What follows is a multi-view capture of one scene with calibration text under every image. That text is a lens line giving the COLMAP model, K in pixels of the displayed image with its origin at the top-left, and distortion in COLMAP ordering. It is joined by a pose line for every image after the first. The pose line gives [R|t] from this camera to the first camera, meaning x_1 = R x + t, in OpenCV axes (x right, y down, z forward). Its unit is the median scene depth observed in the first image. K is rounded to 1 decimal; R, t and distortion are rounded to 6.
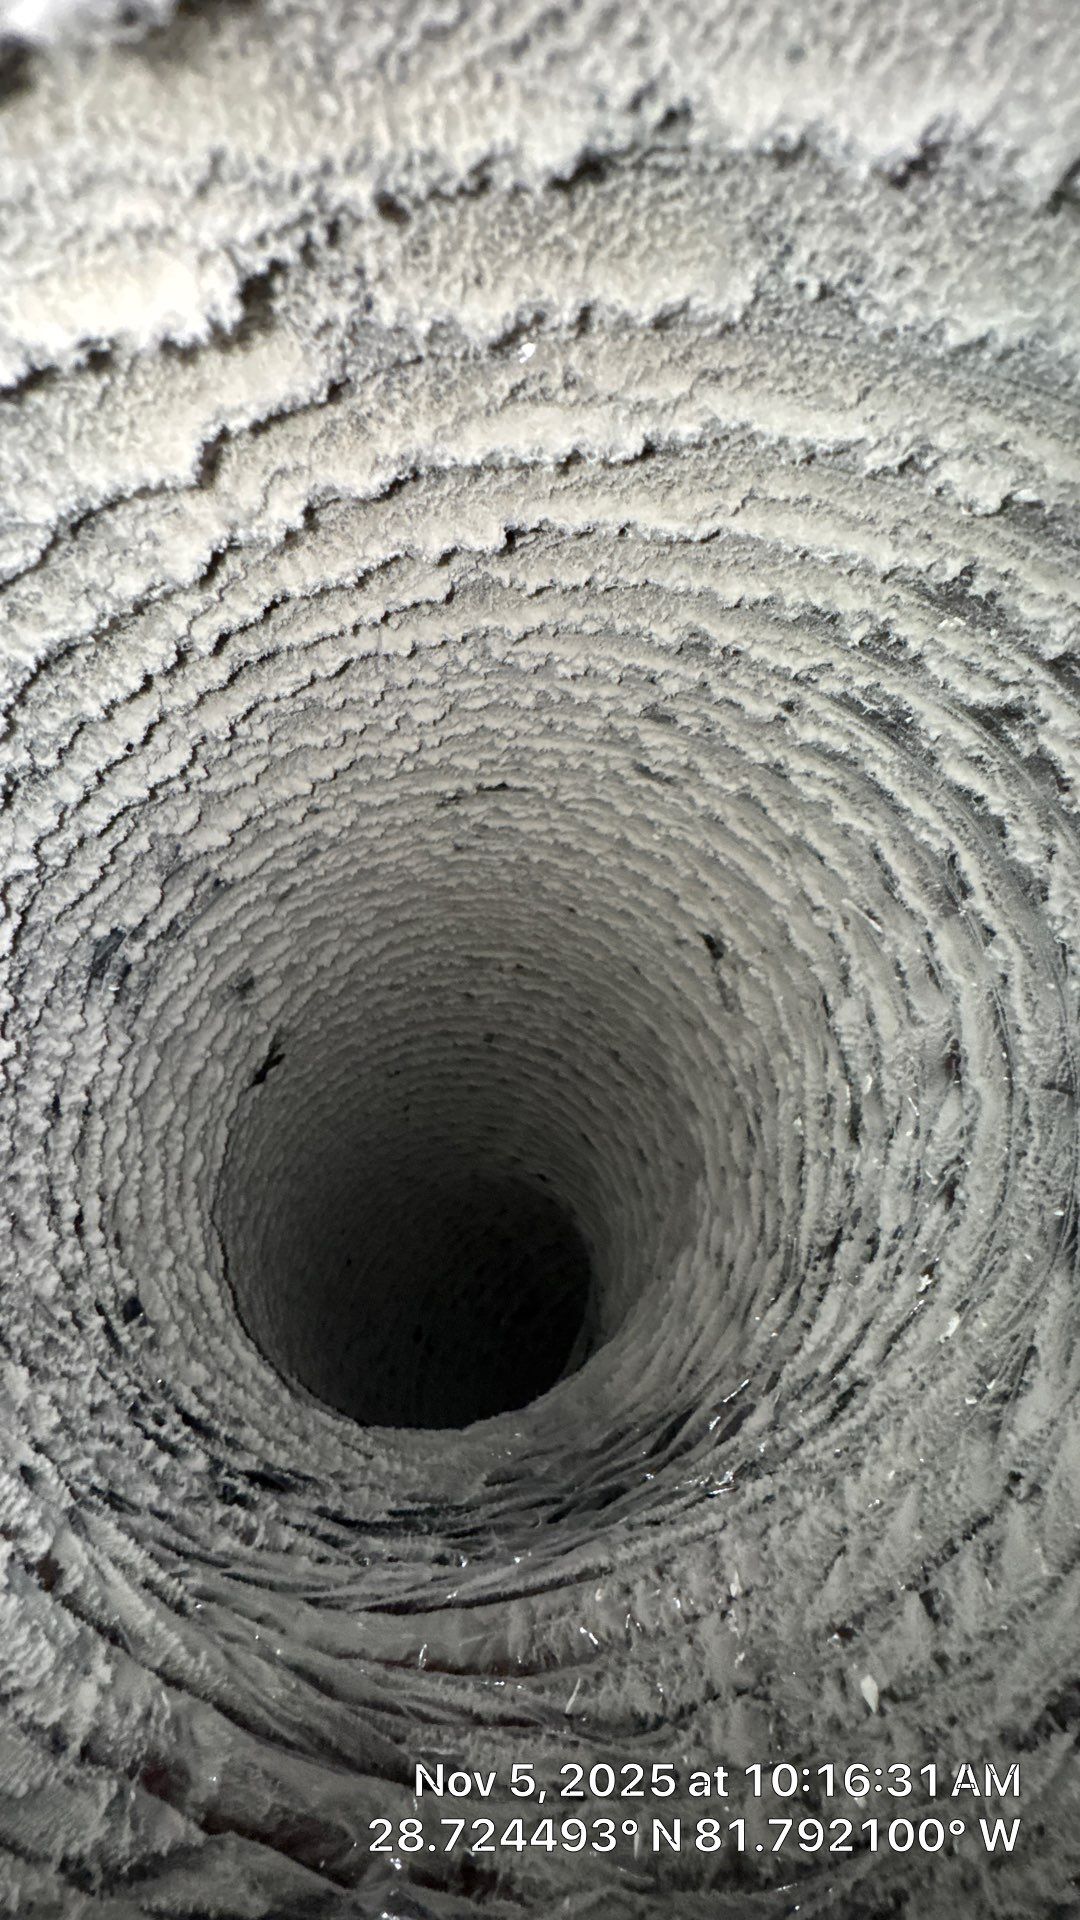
lens RADIAL K [[774.0, 0, 527.1], [0, 774.0, 951.3], [0, 0, 1]] dist [-0.005224, 0.000403]
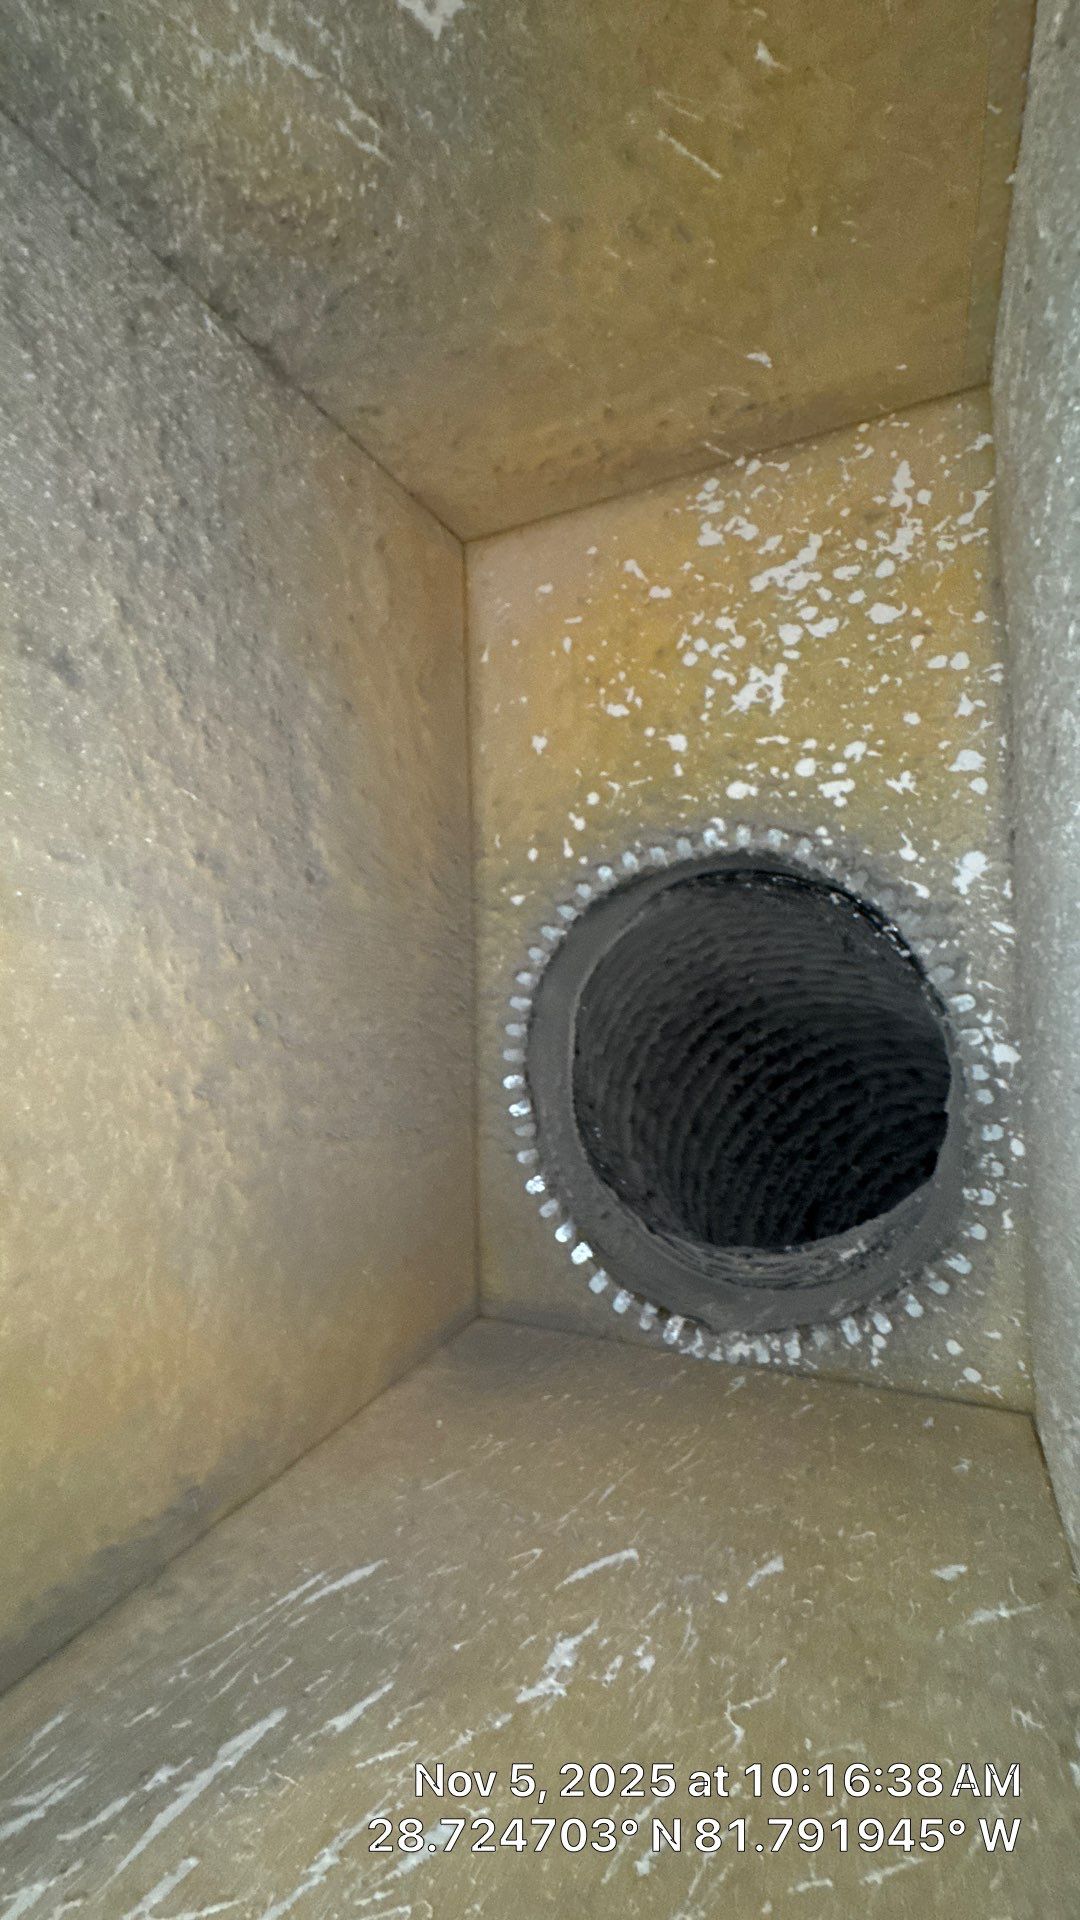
lens RADIAL K [[774.0, 0, 541.2], [0, 774.0, 956.5], [0, 0, 1]] dist [-0.005224, 0.000403]
pose [[0.466986, -0.838022, 0.282212, -0.625855], [0.403338, -0.082148, -0.911356, 2.492123], [0.786919, 0.539418, 0.299644, -1.359214]]
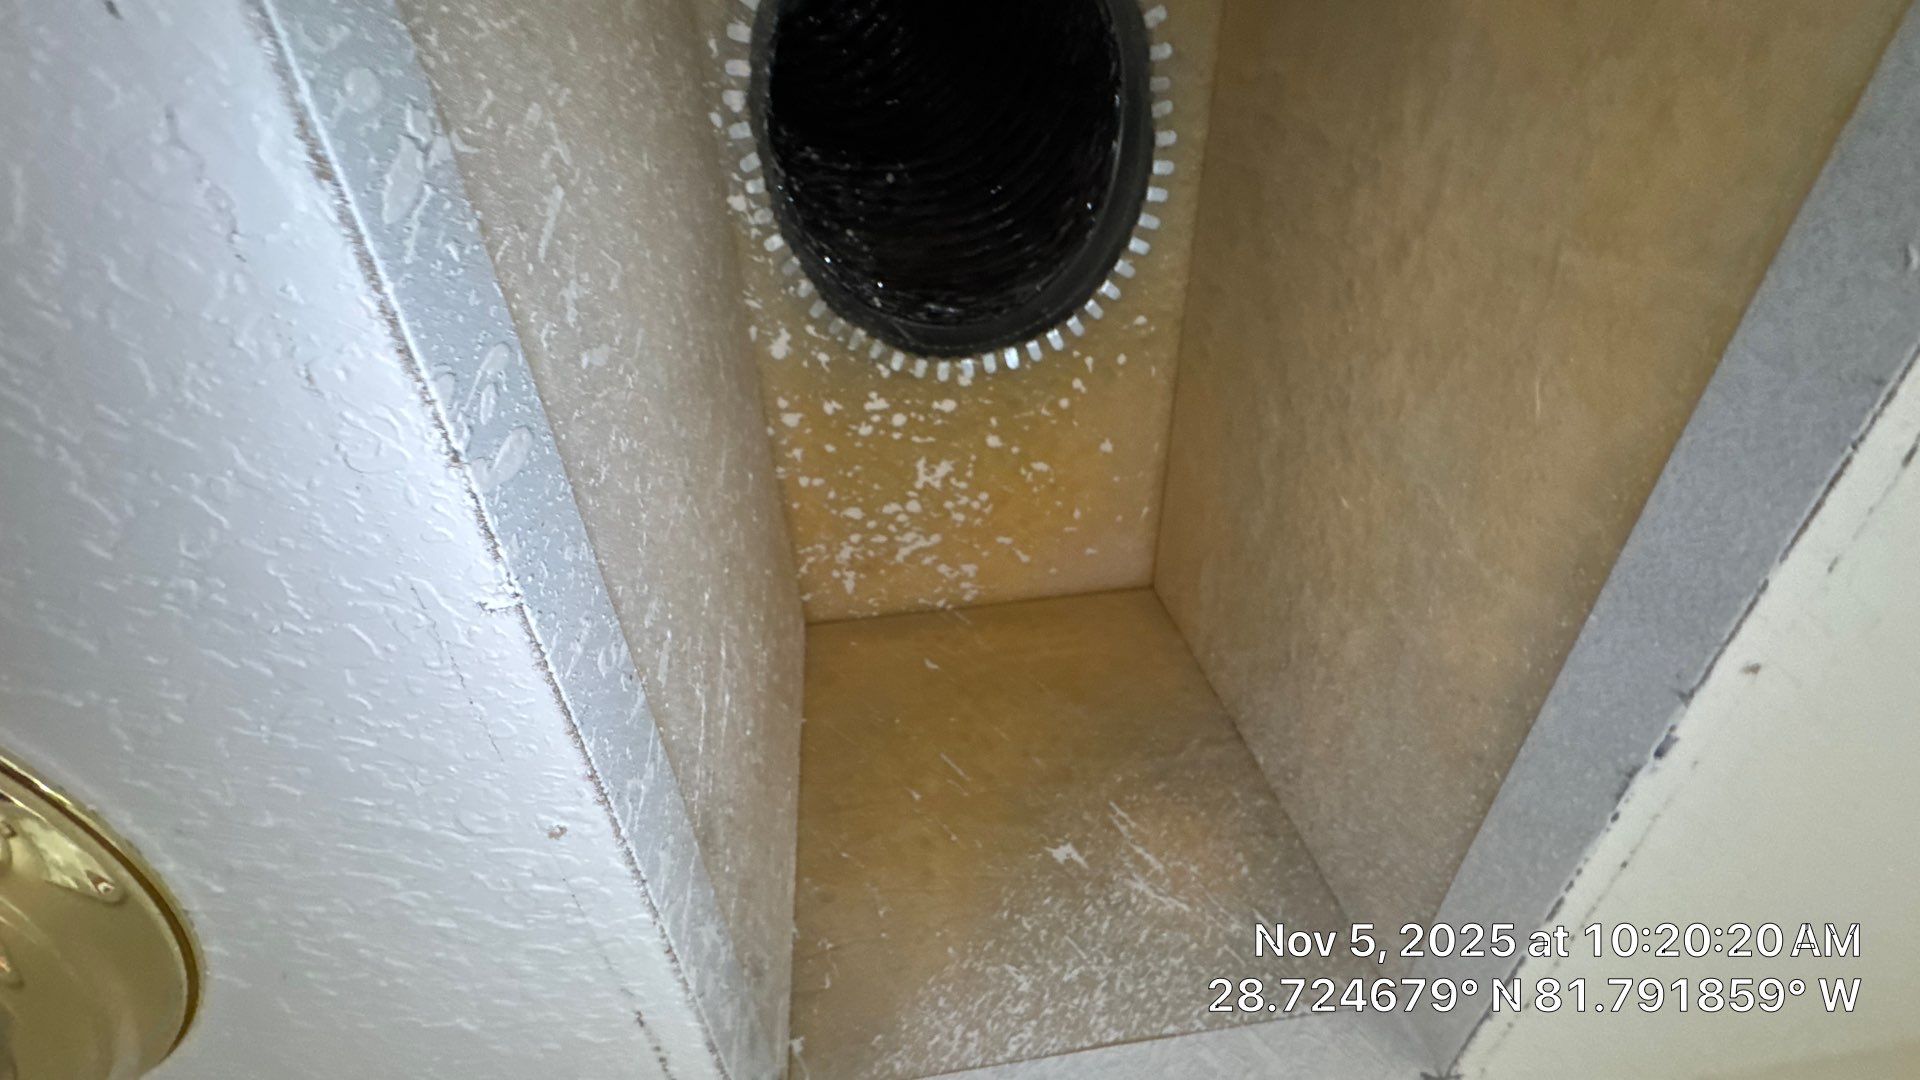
lens RADIAL K [[774.0, 0, 954.0], [0, 774.0, 546.5], [0, 0, 1]] dist [-0.005224, 0.000403]
pose [[-0.348462, 0.486496, 0.801184, -1.299074], [-0.667932, 0.470796, -0.576383, 2.618669], [-0.657602, -0.735984, 0.160892, -1.373655]]
